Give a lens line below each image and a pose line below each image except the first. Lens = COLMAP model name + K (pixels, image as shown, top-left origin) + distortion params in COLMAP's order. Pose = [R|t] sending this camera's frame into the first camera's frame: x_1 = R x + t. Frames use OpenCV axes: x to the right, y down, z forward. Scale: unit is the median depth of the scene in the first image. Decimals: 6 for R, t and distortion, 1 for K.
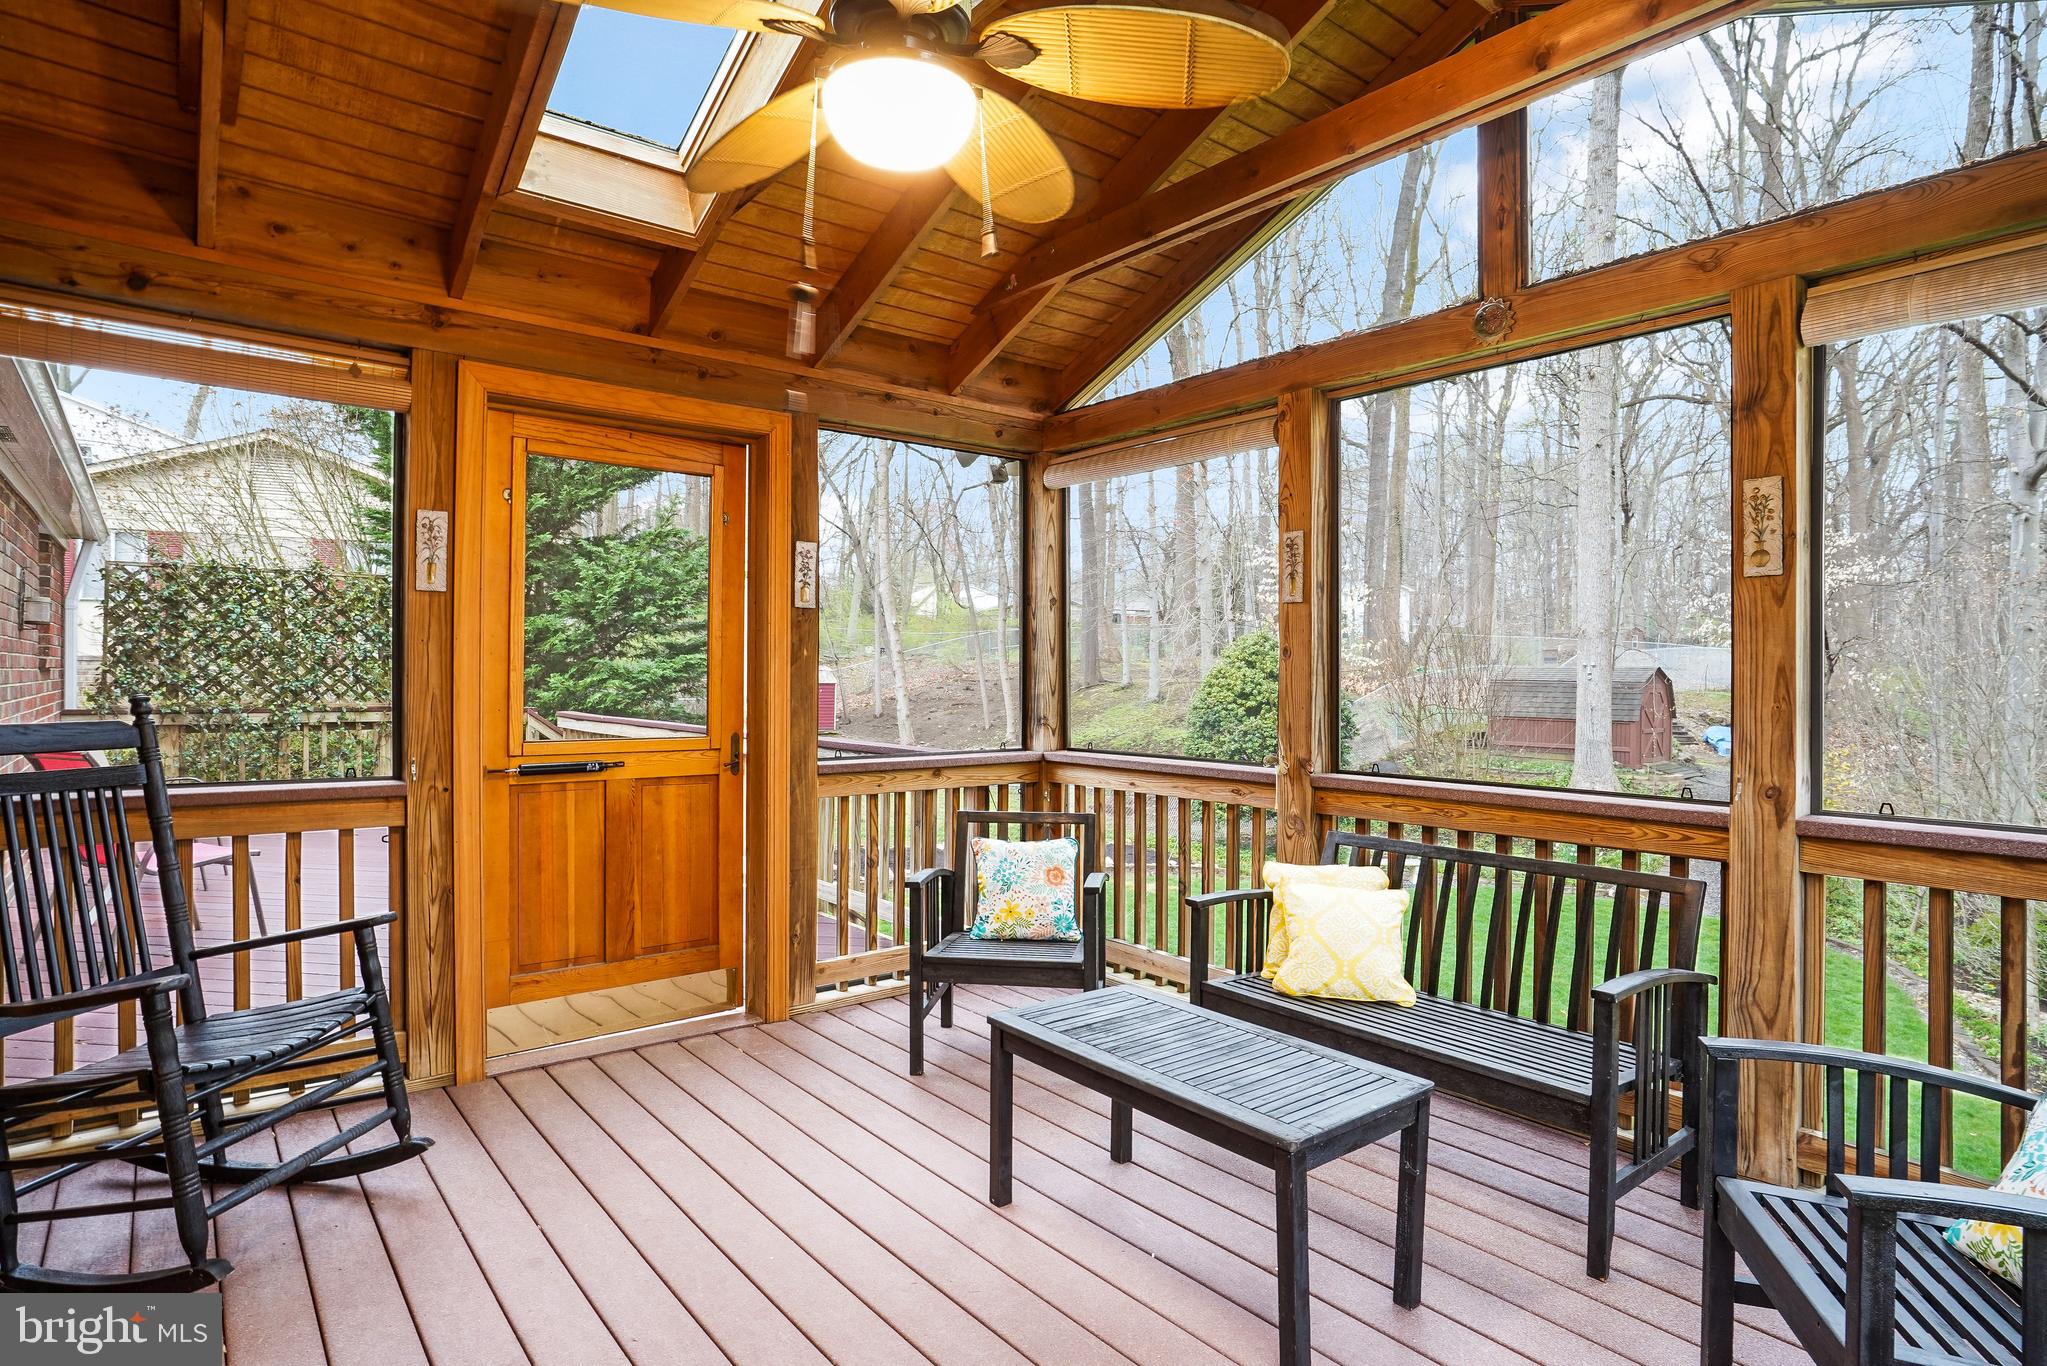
lens RADIAL K [[1073.4, 0, 1032.0], [0, 1073.4, 706.0], [0, 0, 1]] dist [-0.006637, 0.000815]
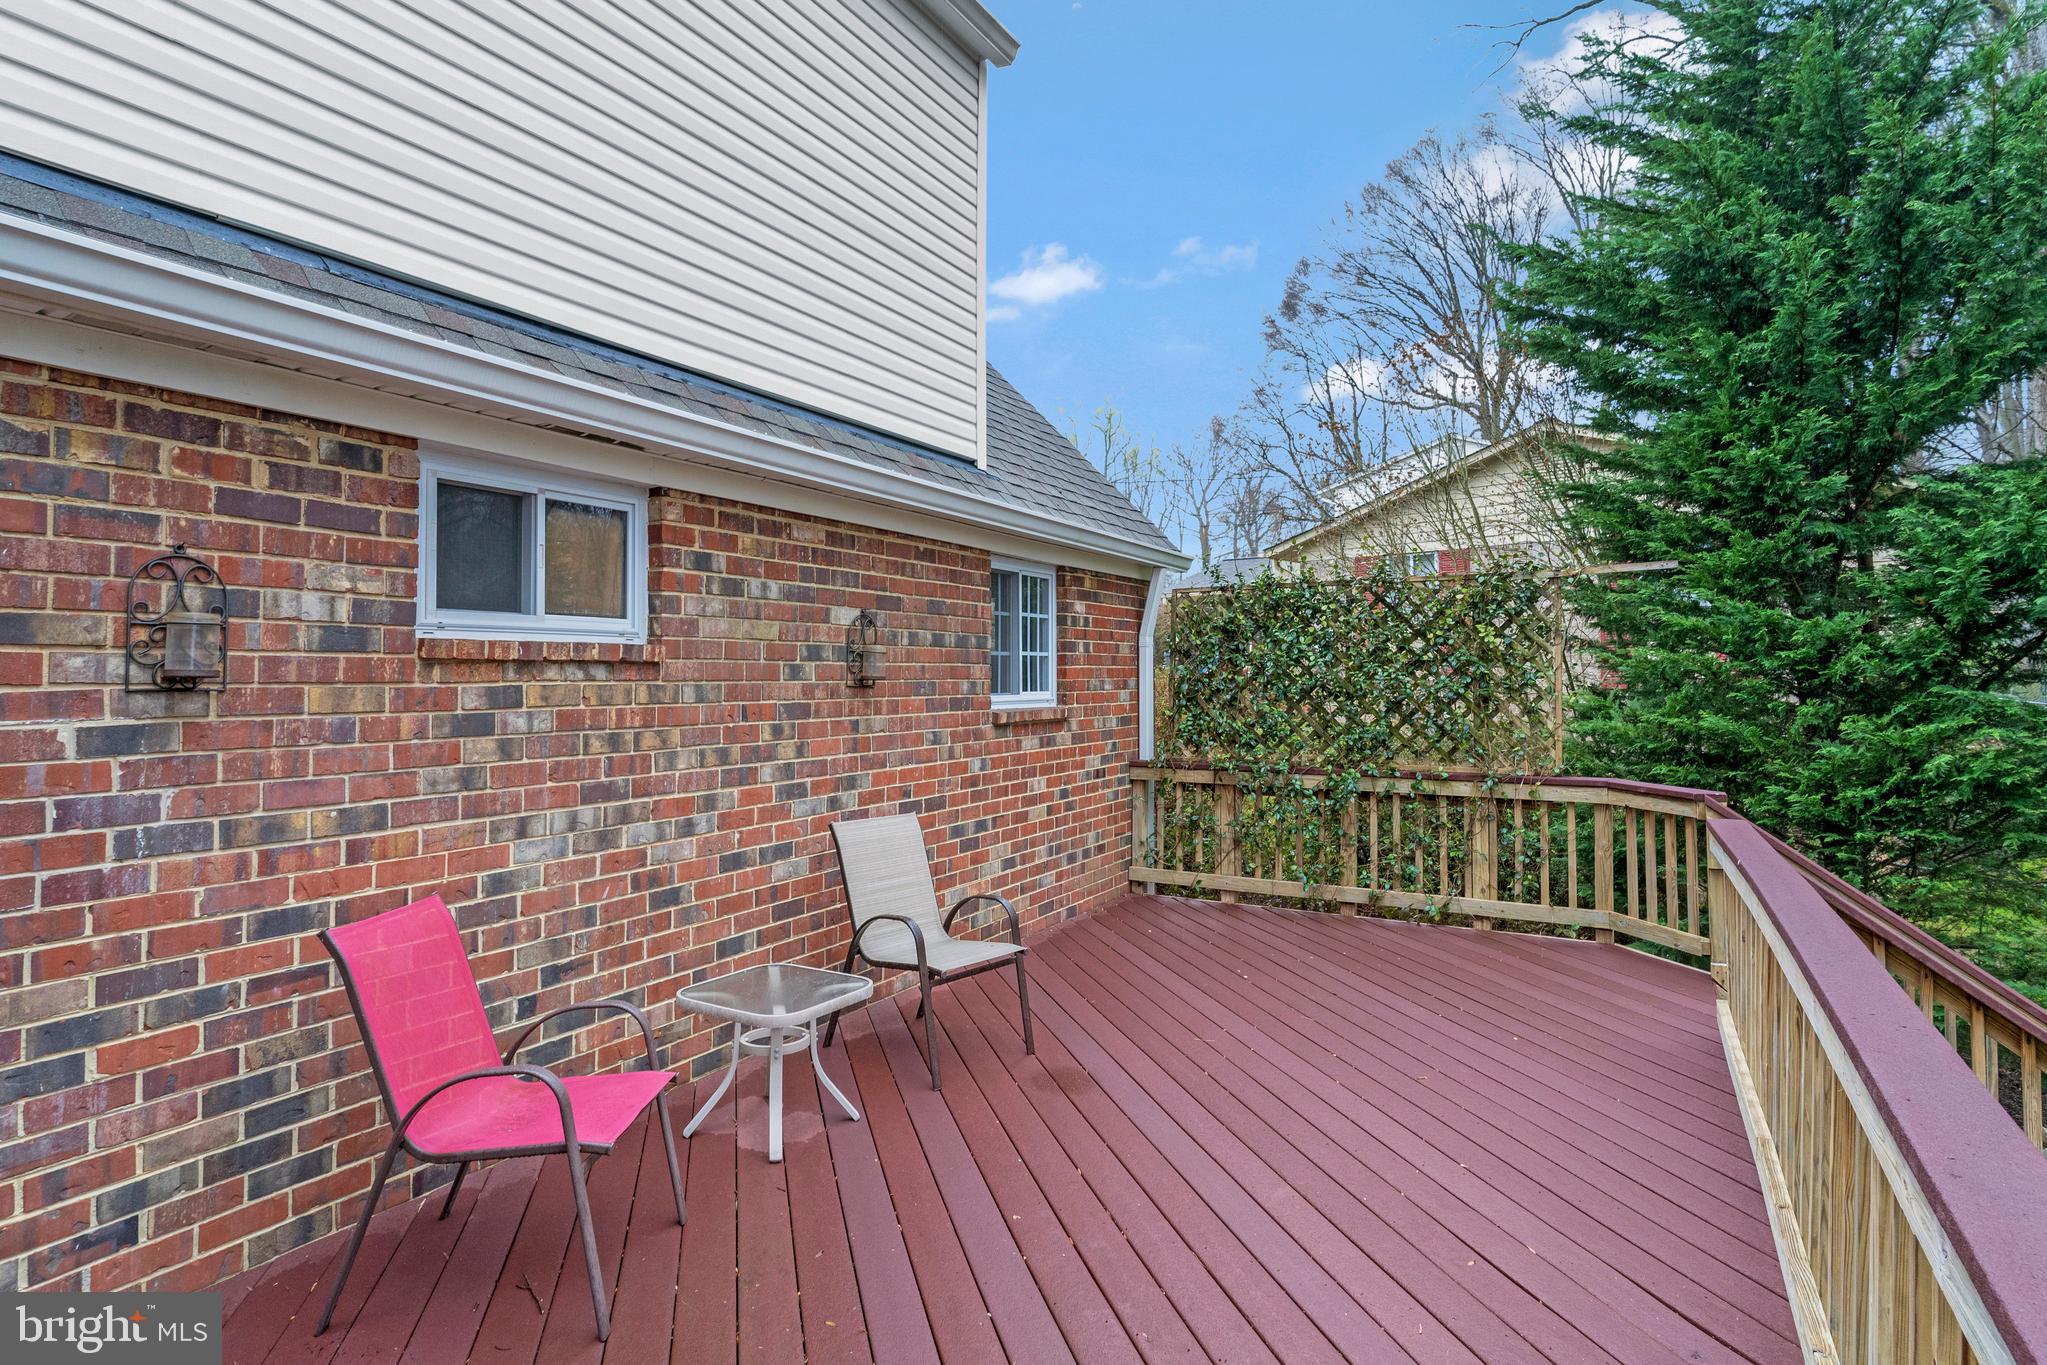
lens RADIAL K [[1073.4, 0, 974.8], [0, 1073.4, 685.3], [0, 0, 1]] dist [-0.006637, 0.000815]
pose [[0.344425, -0.003659, -0.938807, -0.099566], [-0.022972, 0.999660, -0.012324, -0.039681], [0.938533, 0.025811, 0.344224, 0.500644]]
